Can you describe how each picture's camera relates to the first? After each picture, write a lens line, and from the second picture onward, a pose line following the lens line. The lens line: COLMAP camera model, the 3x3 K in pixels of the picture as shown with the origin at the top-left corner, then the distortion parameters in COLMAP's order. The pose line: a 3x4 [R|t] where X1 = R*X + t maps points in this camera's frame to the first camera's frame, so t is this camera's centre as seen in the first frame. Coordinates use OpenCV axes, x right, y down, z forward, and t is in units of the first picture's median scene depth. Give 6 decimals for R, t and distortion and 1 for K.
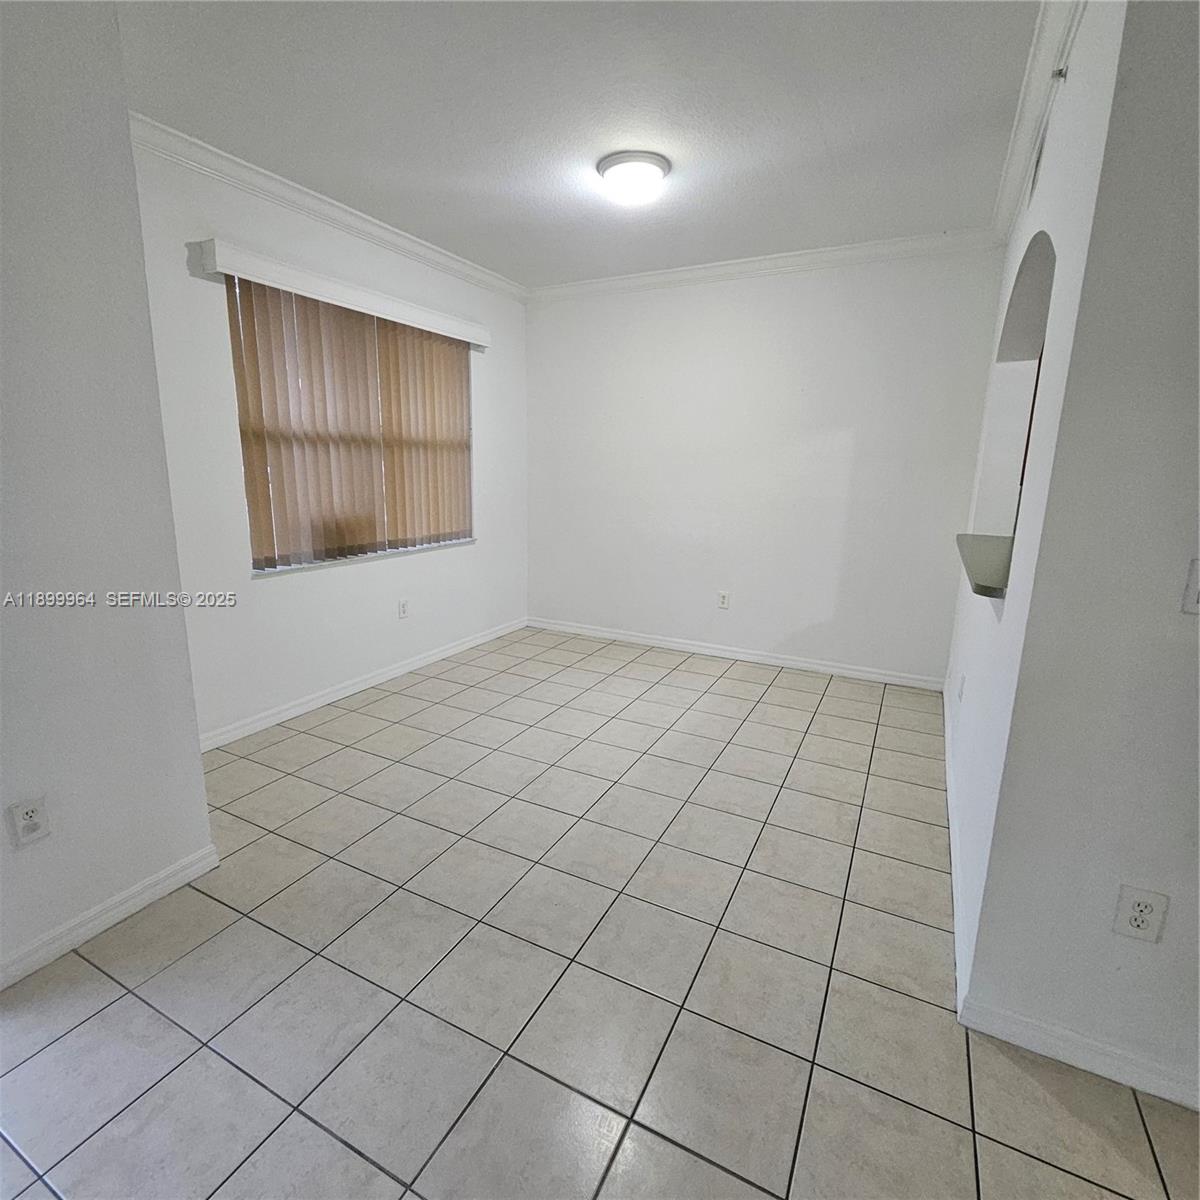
lens RADIAL K [[632.5, 0, 591.0], [0, 632.5, 596.6], [0, 0, 1]] dist [0.000158, 0.000554]
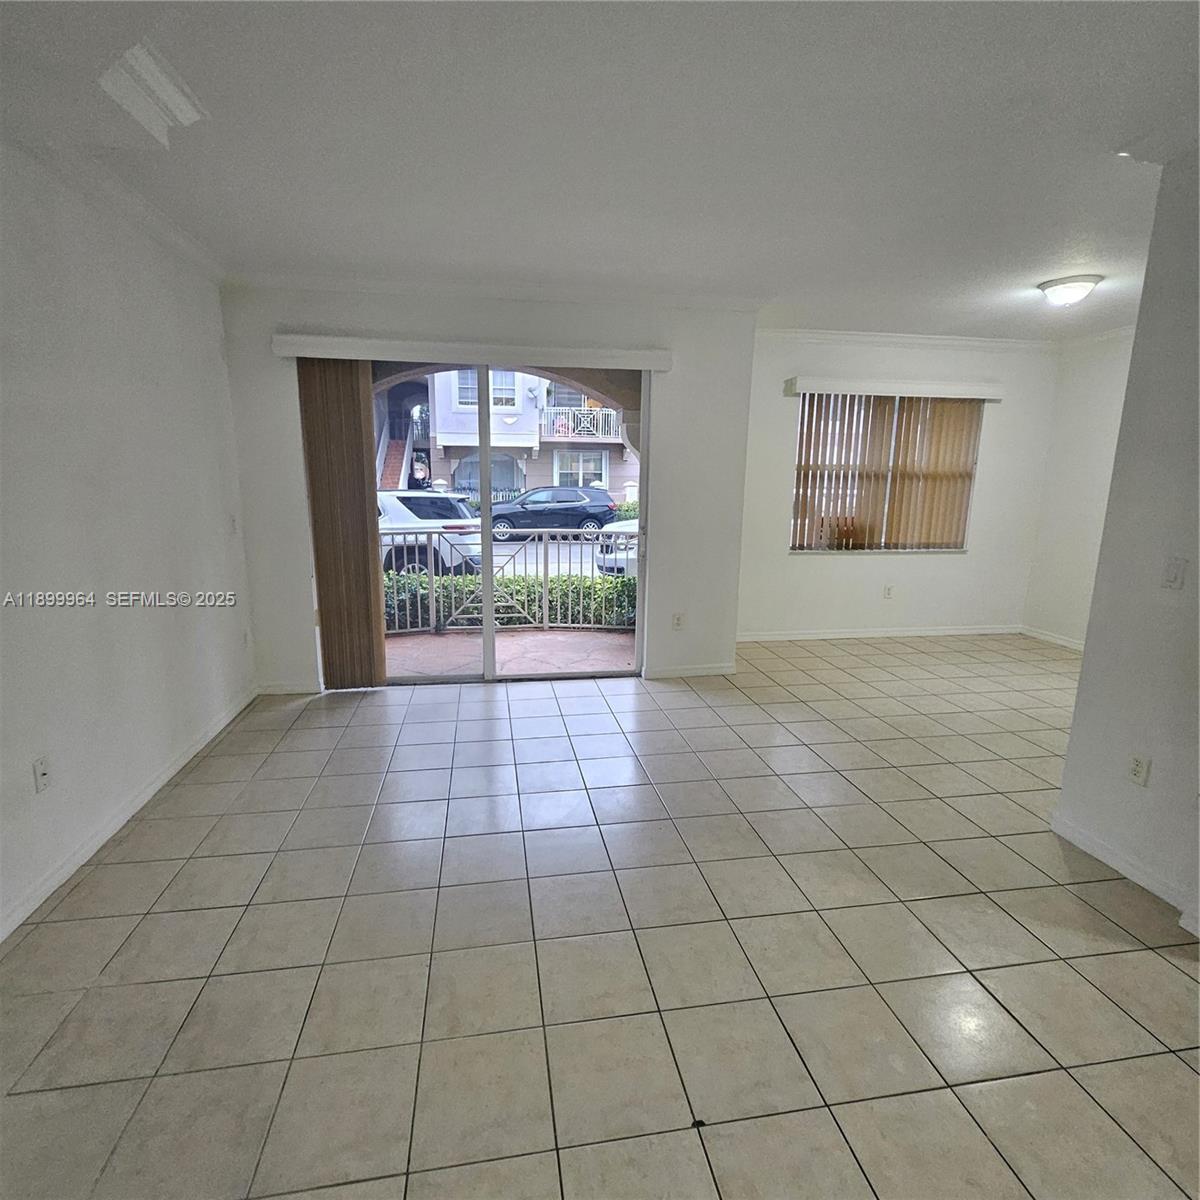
lens RADIAL K [[632.5, 0, 591.0], [0, 632.5, 596.6], [0, 0, 1]] dist [0.000158, 0.000554]
pose [[0.603719, 0.139478, -0.784900, 0.493716], [-0.164419, 0.985192, 0.048605, 0.083483], [0.780057, 0.099708, 0.617713, -0.483267]]
